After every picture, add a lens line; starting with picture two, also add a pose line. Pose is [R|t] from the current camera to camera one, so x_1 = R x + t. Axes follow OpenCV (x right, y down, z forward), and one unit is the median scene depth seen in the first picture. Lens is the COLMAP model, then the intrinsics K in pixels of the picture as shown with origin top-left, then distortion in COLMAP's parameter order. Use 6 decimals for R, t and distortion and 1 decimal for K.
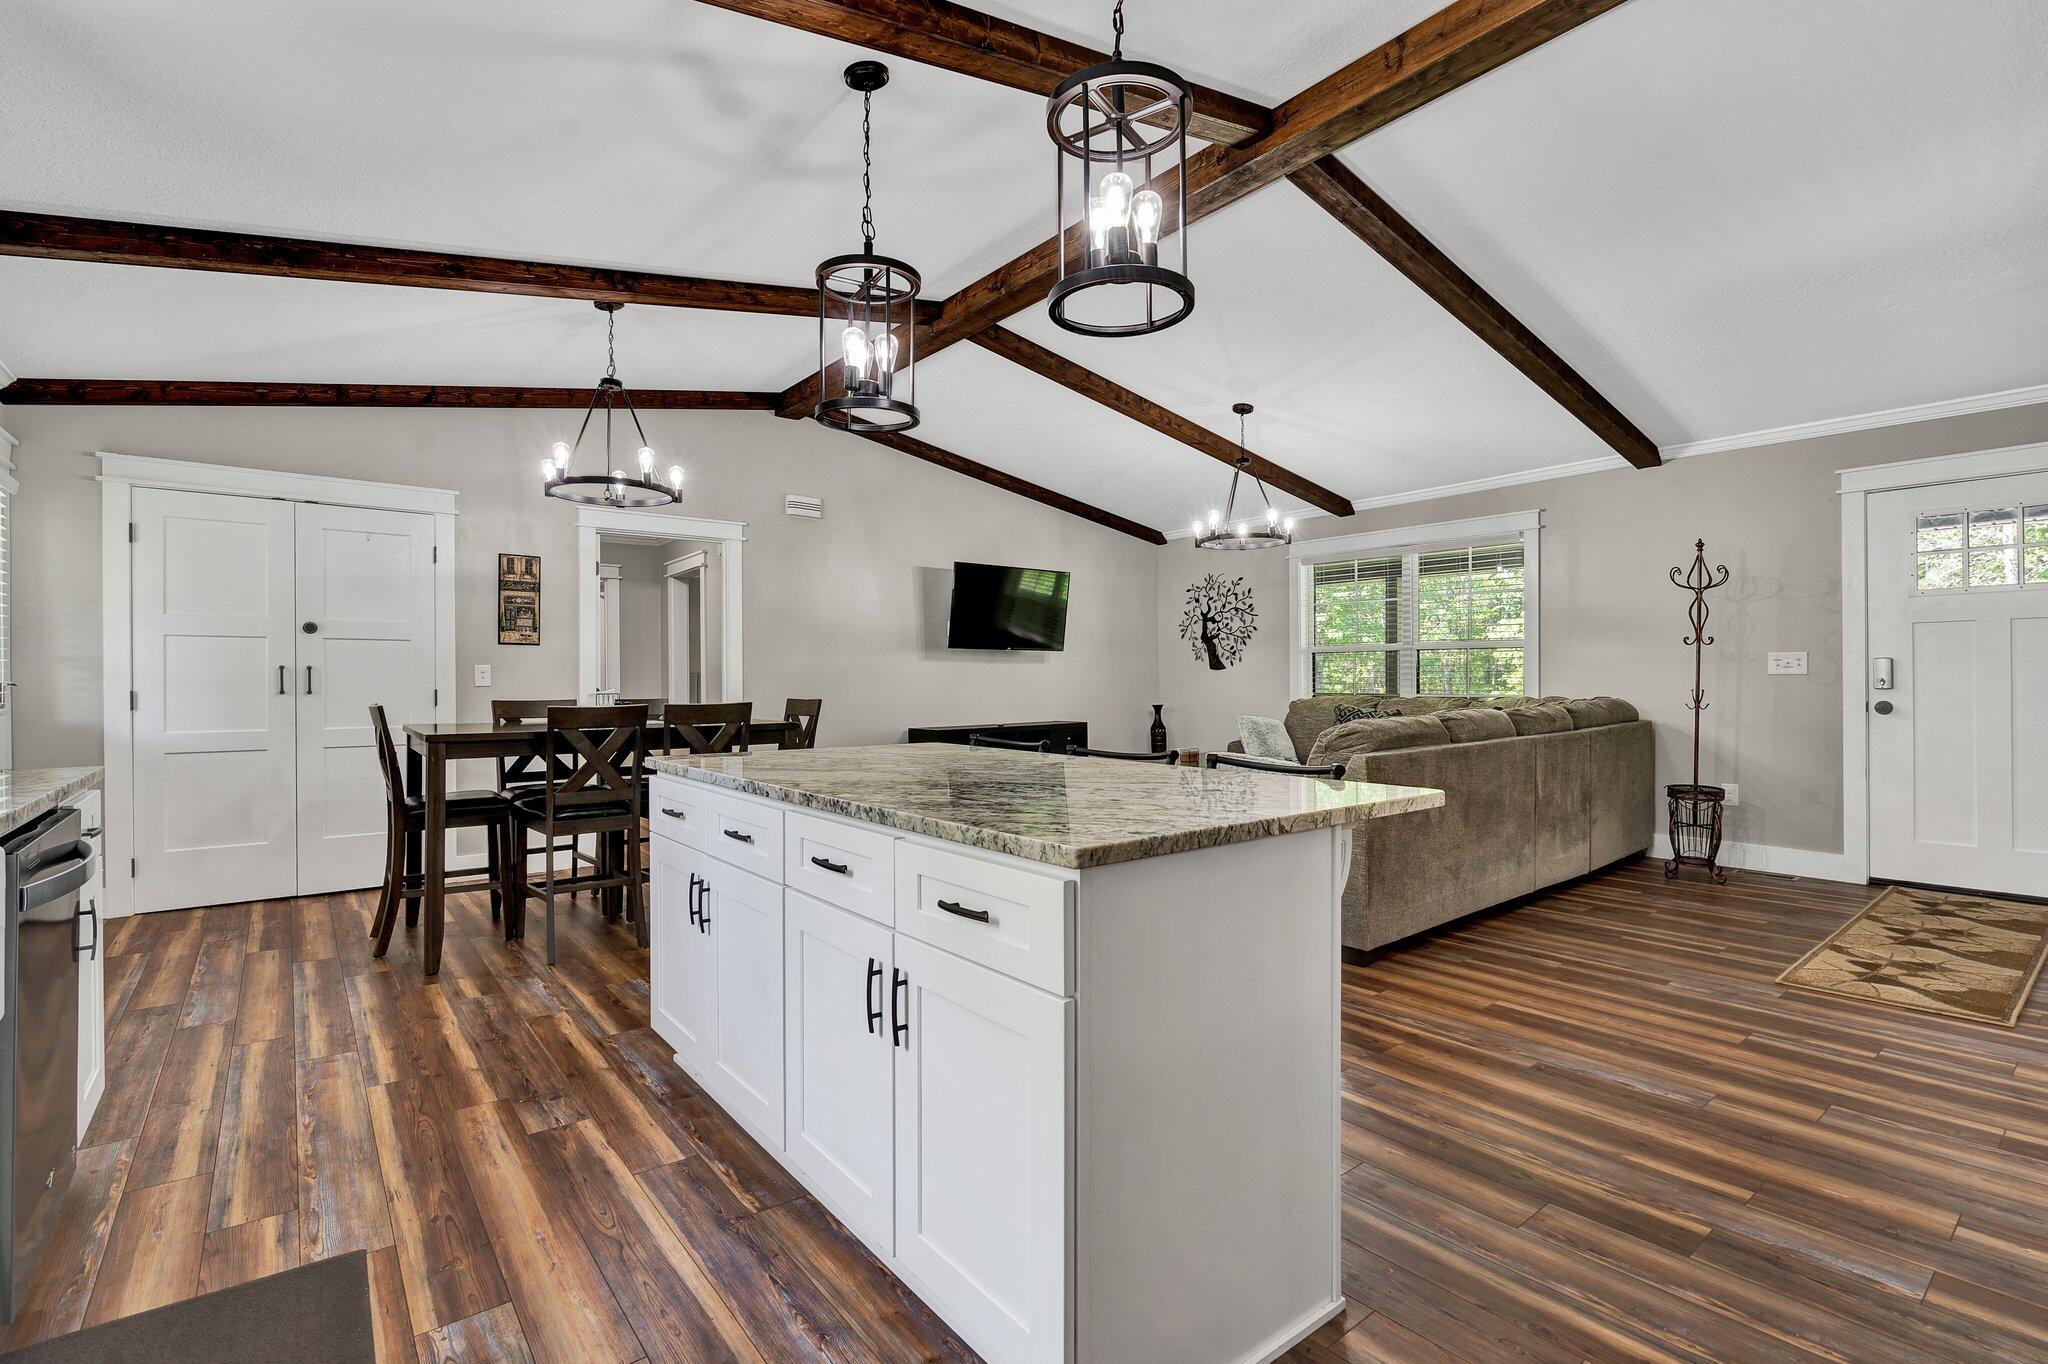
lens RADIAL K [[929.4, 0, 1017.4], [0, 929.4, 682.1], [0, 0, 1]] dist [-0.000356, 0.000044]
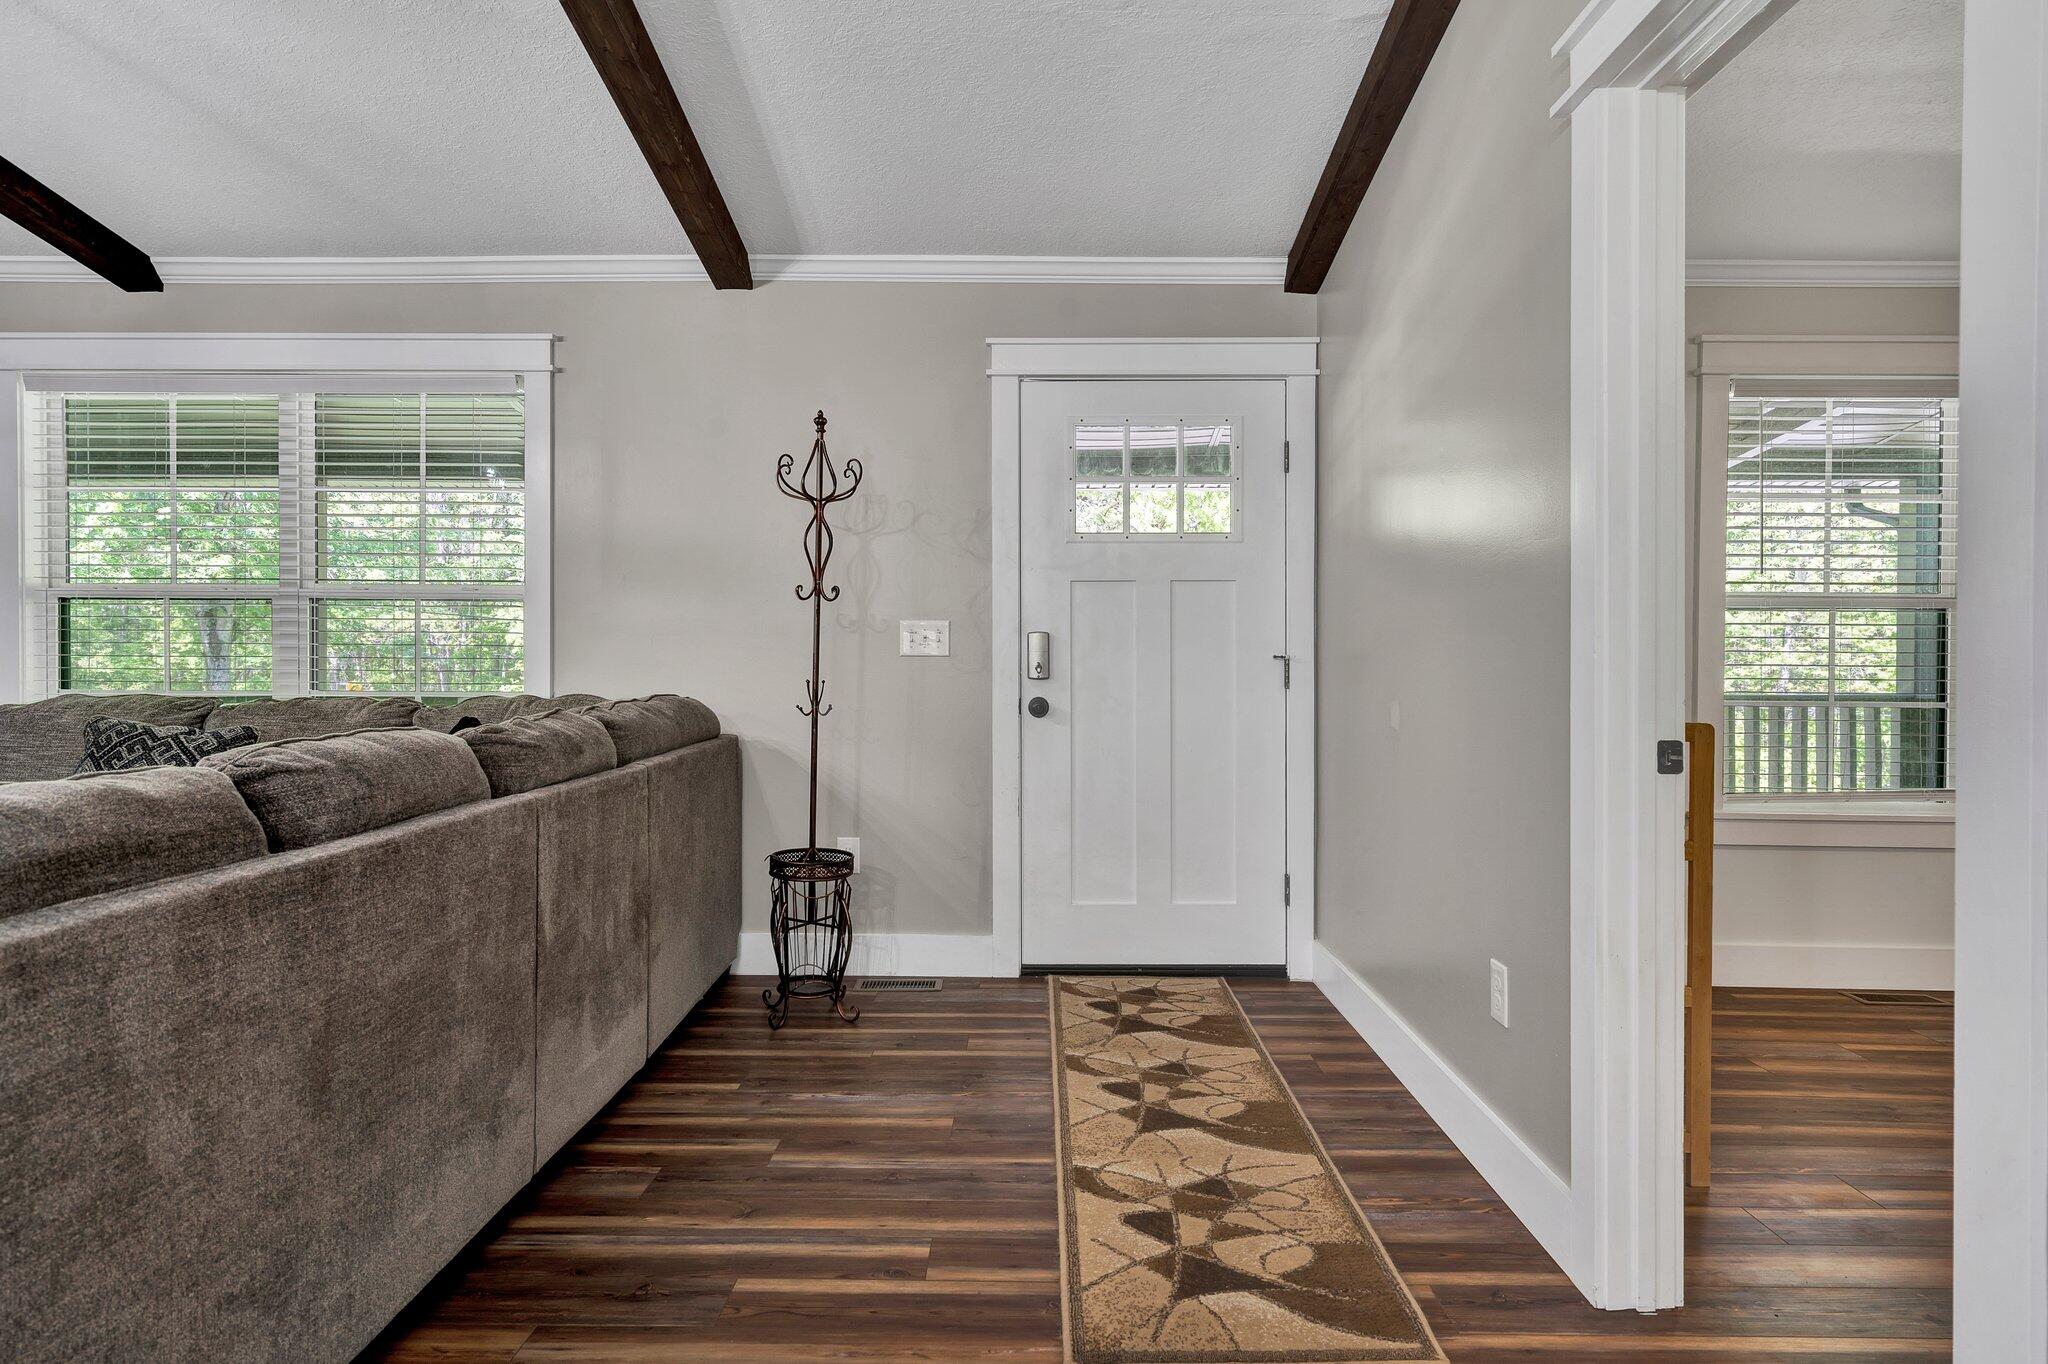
lens RADIAL K [[1172.6, 0, 1024.0], [0, 1172.6, 682.0], [0, 0, 1]] dist [0.005923, 0.000069]
pose [[0.630197, -0.001380, 0.776434, 0.276532], [-0.003492, 0.999983, 0.004611, 0.005700], [-0.776428, -0.005617, 0.630182, 0.482023]]
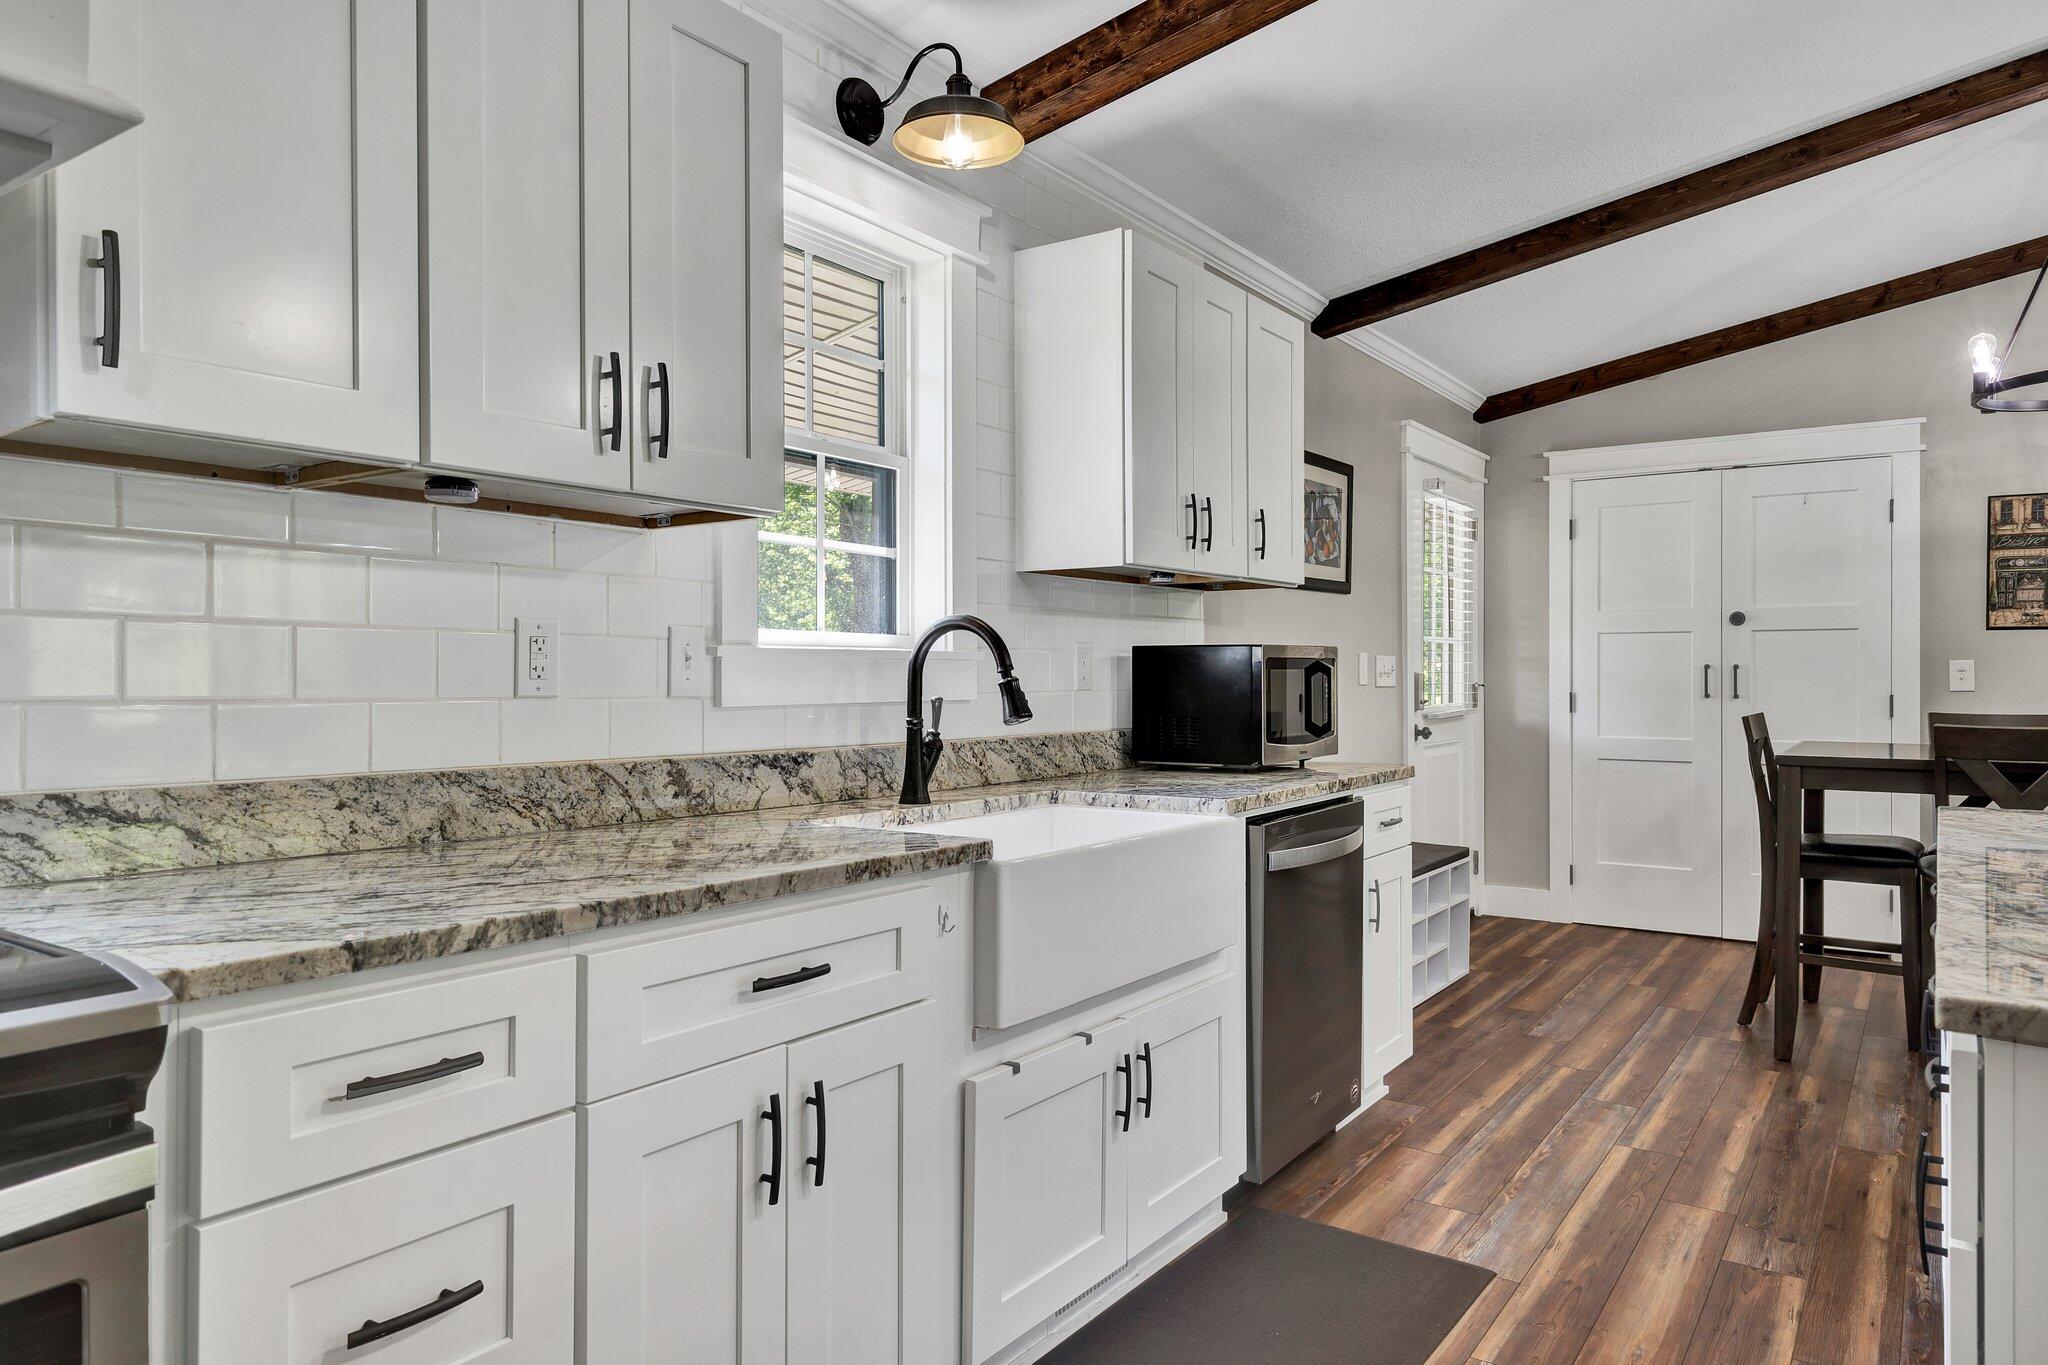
lens RADIAL K [[1323.3, 0, 1024.0], [0, 1323.3, 682.5], [0, 0, 1]] dist [0.012418, -0.001404]
pose [[0.293120, 0.005849, -0.956058, 0.190484], [-0.000007, 0.999981, 0.006116, -0.008982], [0.956076, -0.001786, 0.293114, 0.042737]]
